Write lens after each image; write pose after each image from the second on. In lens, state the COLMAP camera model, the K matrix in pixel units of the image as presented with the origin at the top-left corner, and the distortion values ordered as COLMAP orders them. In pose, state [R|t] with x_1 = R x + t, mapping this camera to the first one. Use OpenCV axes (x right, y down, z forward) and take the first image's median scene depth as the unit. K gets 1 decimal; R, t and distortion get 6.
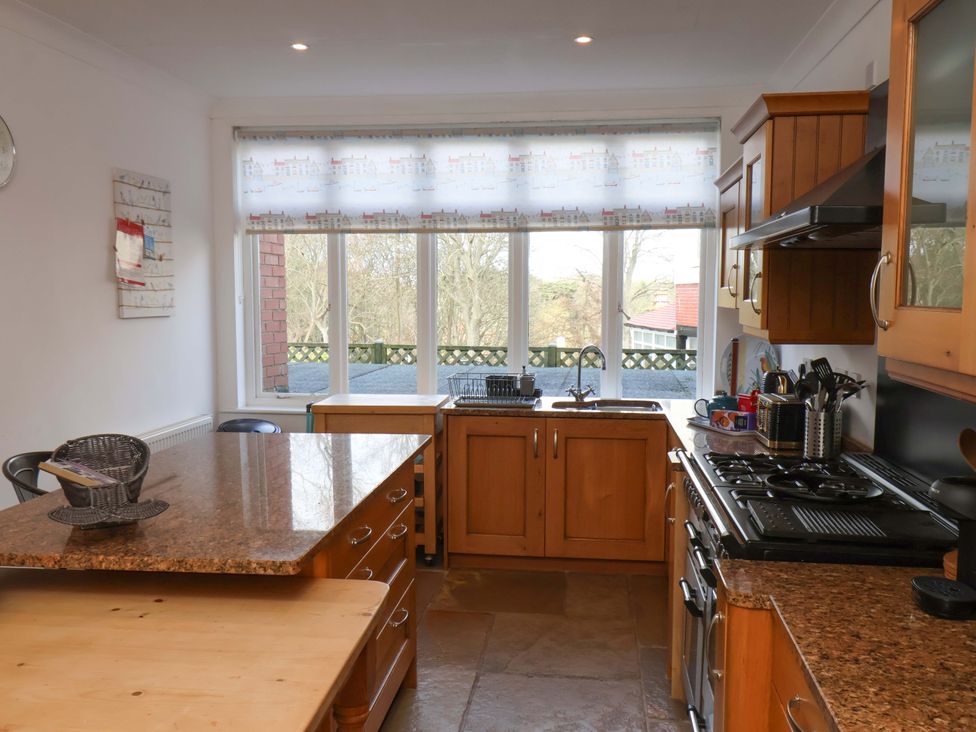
lens RADIAL K [[859.5, 0, 488.0], [0, 859.5, 366.0], [0, 0, 1]] dist [-0.017591, -0.006734]
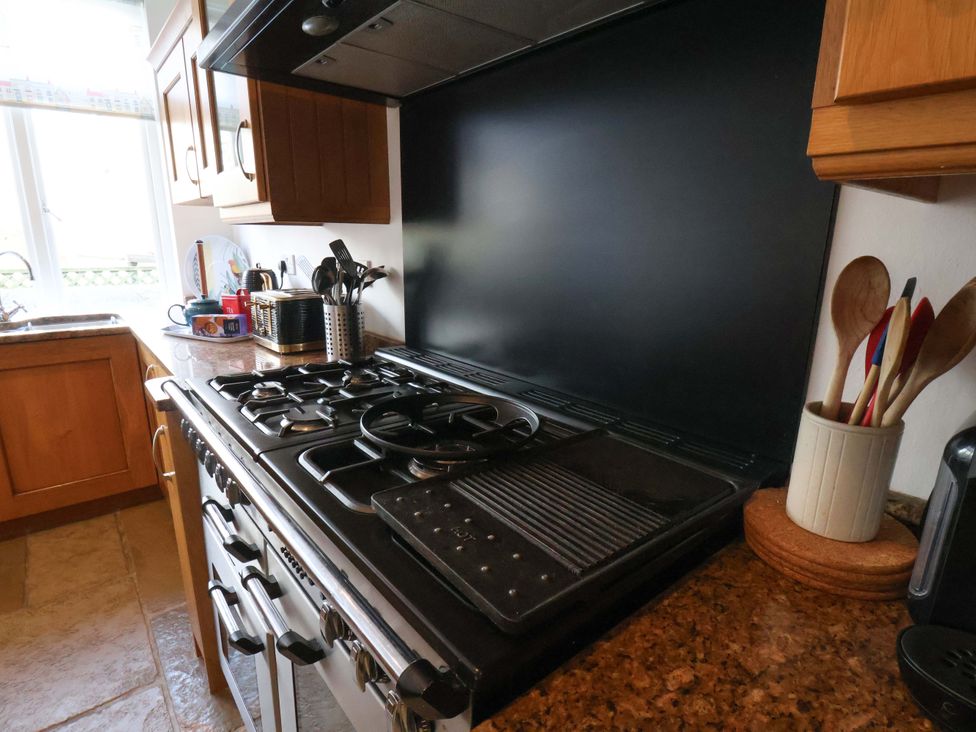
lens RADIAL K [[515.5, 0, 486.8], [0, 515.5, 376.5], [0, 0, 1]] dist [0.001322, -0.011842]
pose [[0.685498, -0.182126, 0.704928, 0.088584], [0.050620, 0.977787, 0.203398, 0.020669], [-0.726313, -0.103745, 0.679490, 0.429359]]
